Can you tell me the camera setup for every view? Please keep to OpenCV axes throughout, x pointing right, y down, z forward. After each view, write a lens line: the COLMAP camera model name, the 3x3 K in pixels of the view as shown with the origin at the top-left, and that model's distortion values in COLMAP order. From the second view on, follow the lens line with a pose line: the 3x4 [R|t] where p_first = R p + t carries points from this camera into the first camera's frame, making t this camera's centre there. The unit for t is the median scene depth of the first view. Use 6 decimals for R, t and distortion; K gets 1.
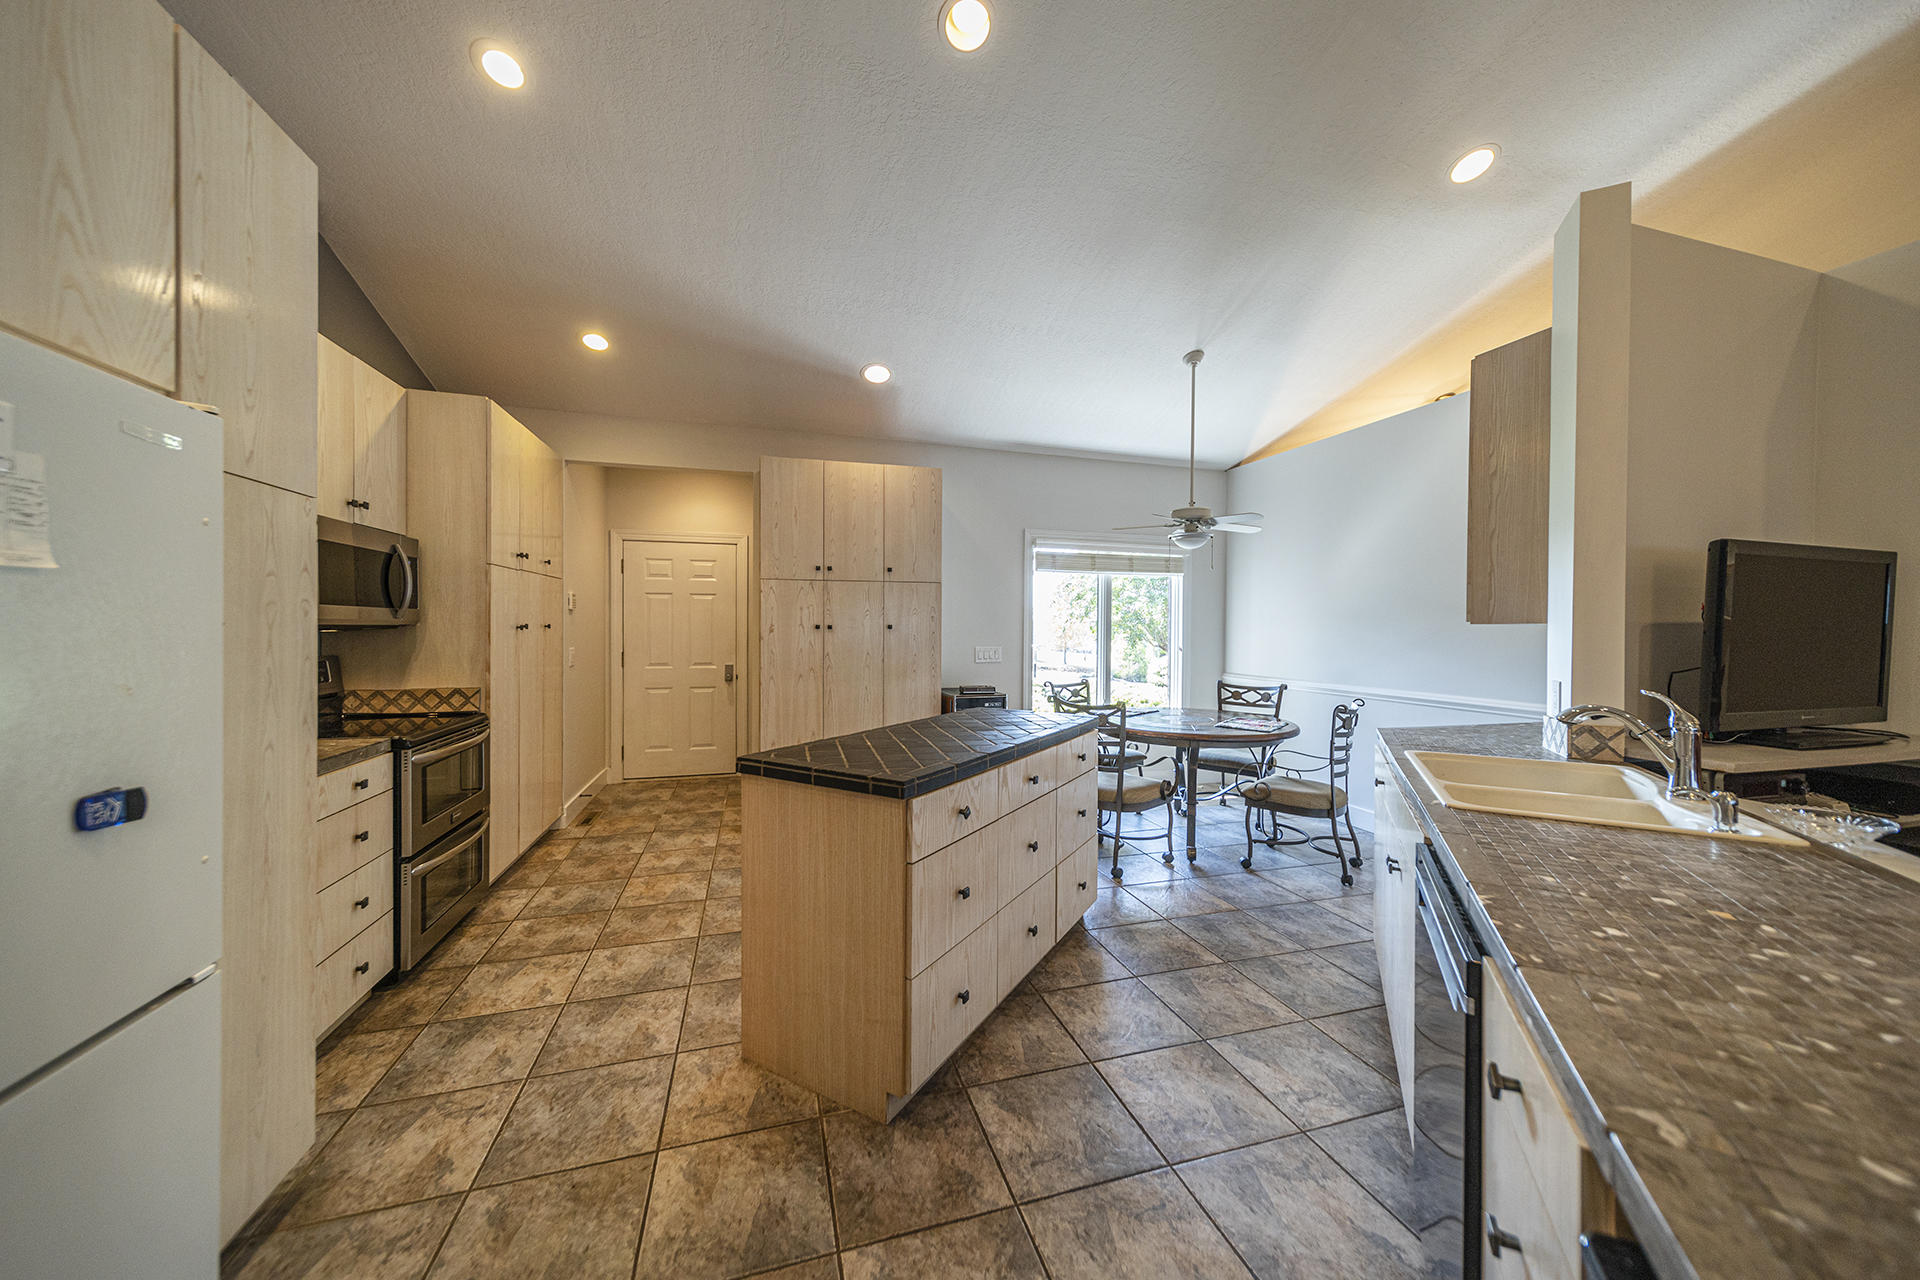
lens RADIAL K [[667.9, 0, 954.9], [0, 667.9, 636.1], [0, 0, 1]] dist [0.005496, 0.000054]
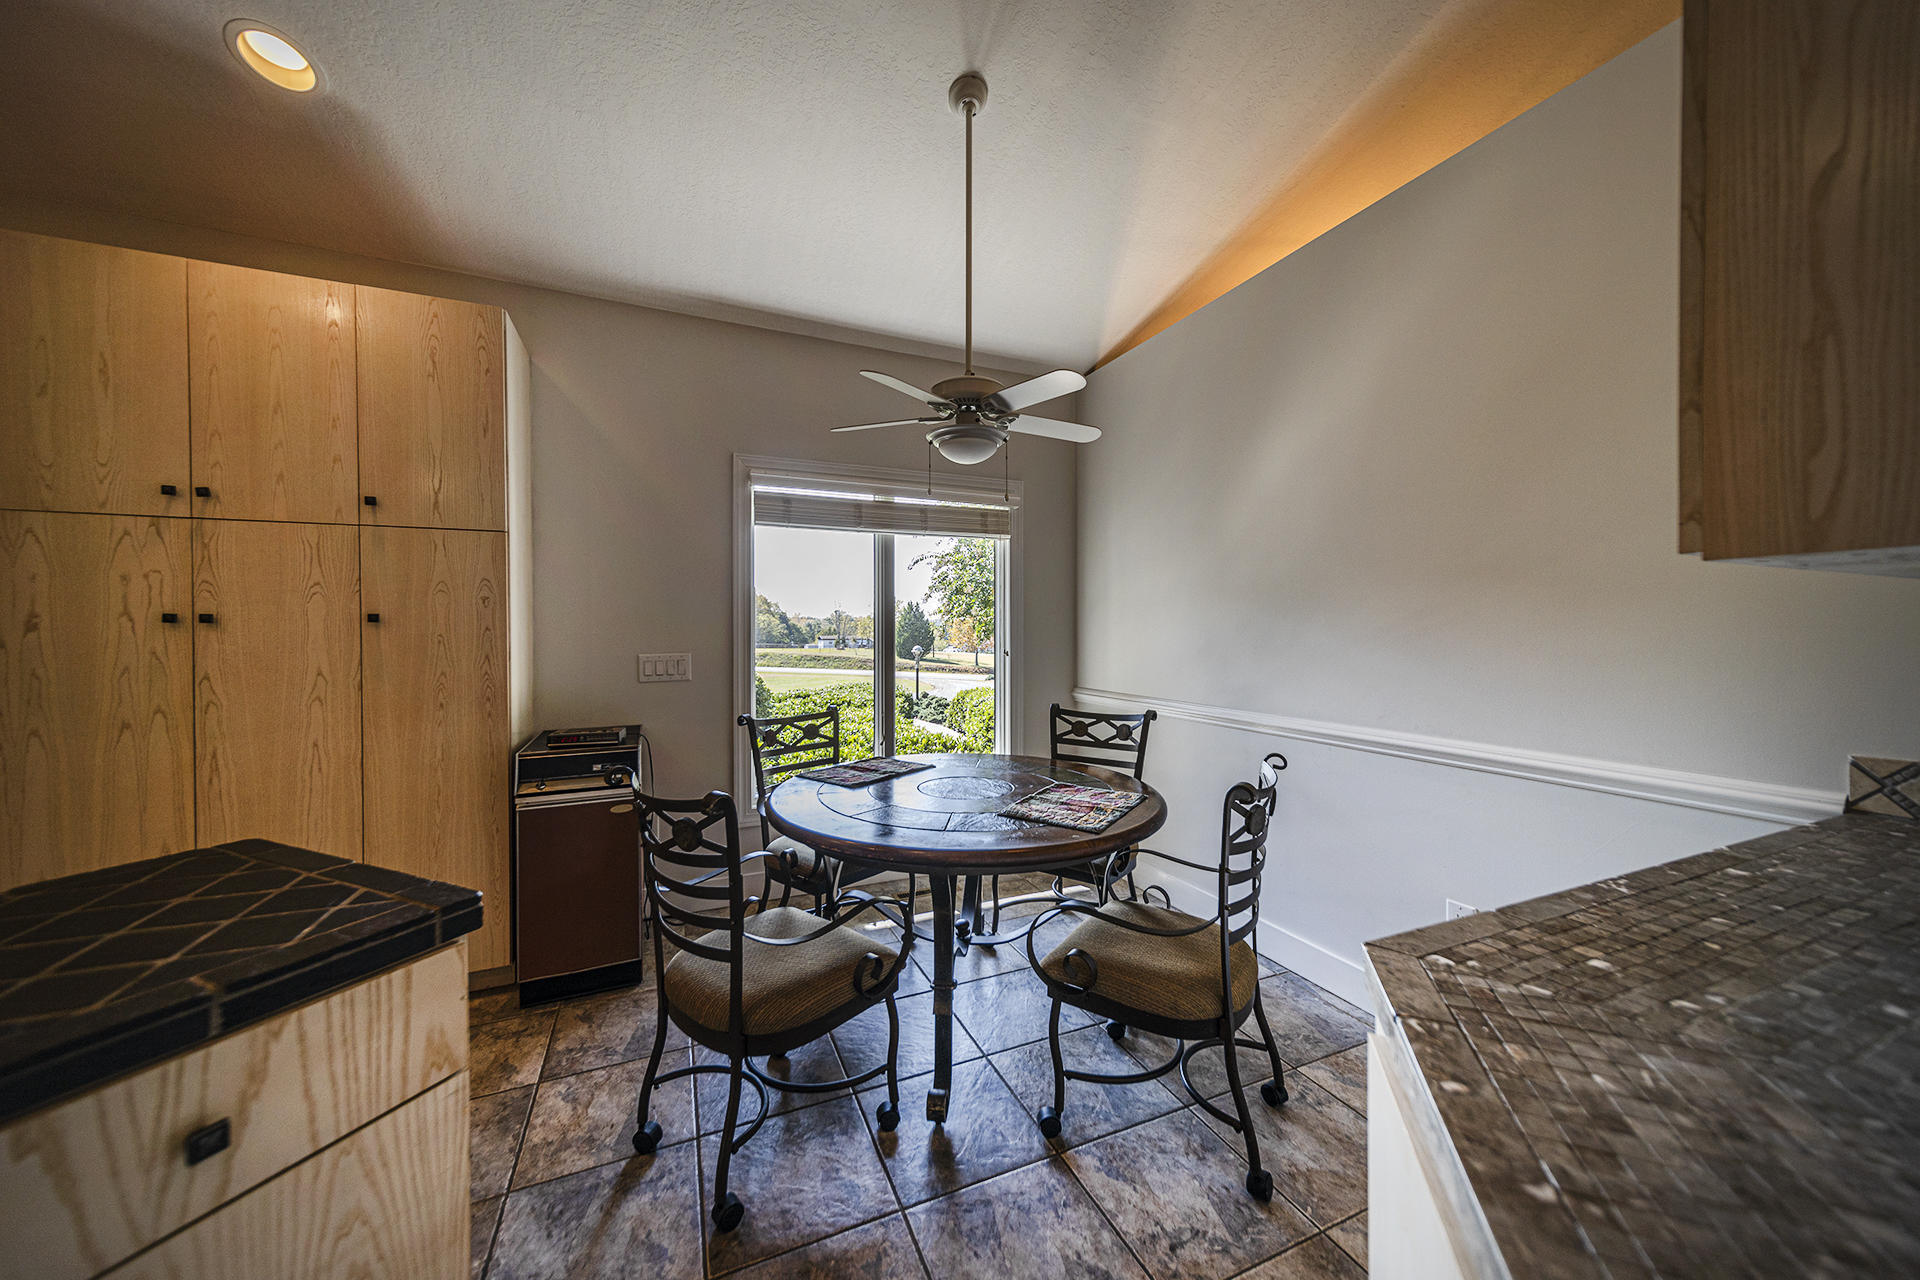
lens RADIAL K [[667.9, 0, 954.9], [0, 667.9, 636.1], [0, 0, 1]] dist [0.005496, 0.000054]
pose [[0.992574, -0.009859, 0.121240, 0.272454], [0.010136, 0.999947, -0.001673, 0.004556], [-0.121217, 0.002889, 0.992622, 0.472765]]
